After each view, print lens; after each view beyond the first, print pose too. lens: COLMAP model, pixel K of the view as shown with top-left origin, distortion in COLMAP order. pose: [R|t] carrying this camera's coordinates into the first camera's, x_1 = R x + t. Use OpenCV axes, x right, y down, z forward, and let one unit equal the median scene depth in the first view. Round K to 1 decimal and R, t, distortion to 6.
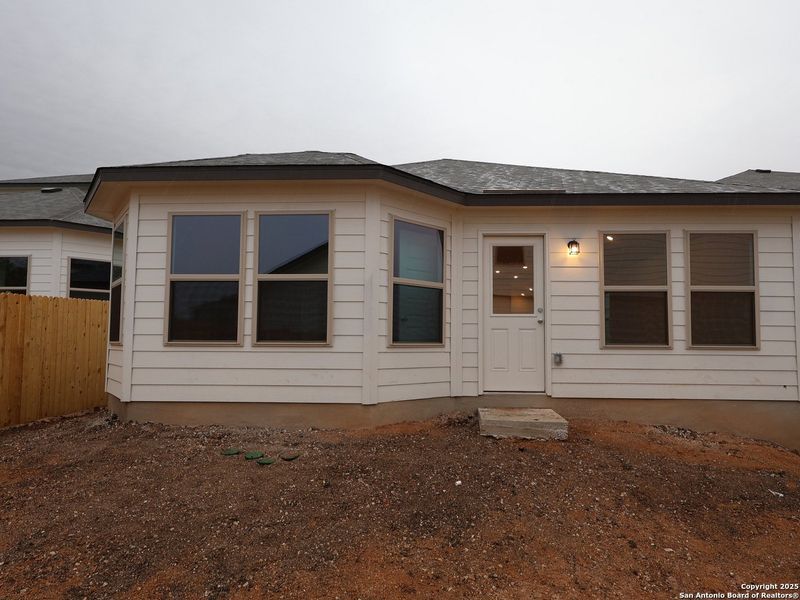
lens RADIAL K [[456.7, 0, 425.6], [0, 456.7, 313.1], [0, 0, 1]] dist [0.001855, -0.003725]
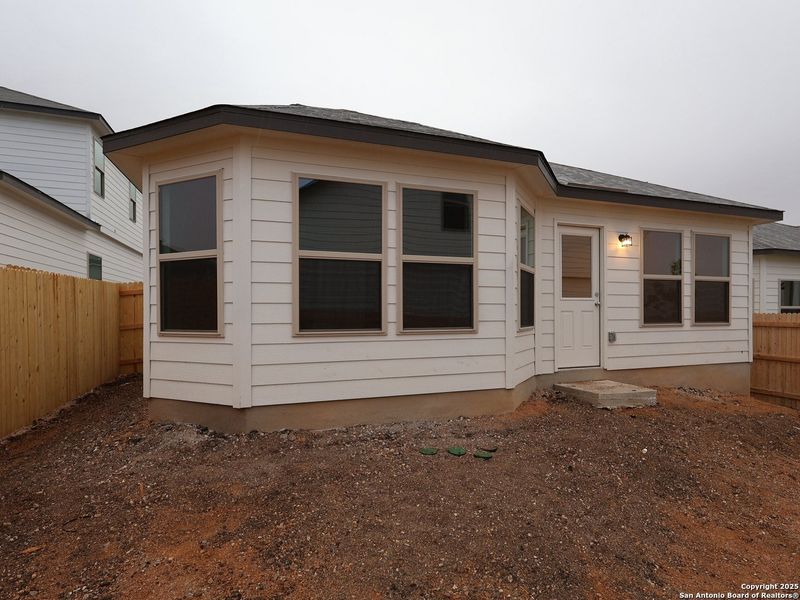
lens RADIAL K [[456.7, 0, 436.9], [0, 456.7, 312.6], [0, 0, 1]] dist [0.001855, -0.003725]
pose [[0.915985, -0.009582, 0.401097, -0.586558], [-0.014257, 0.998306, 0.056408, -0.020115], [-0.400958, -0.057387, 0.914297, 0.126053]]
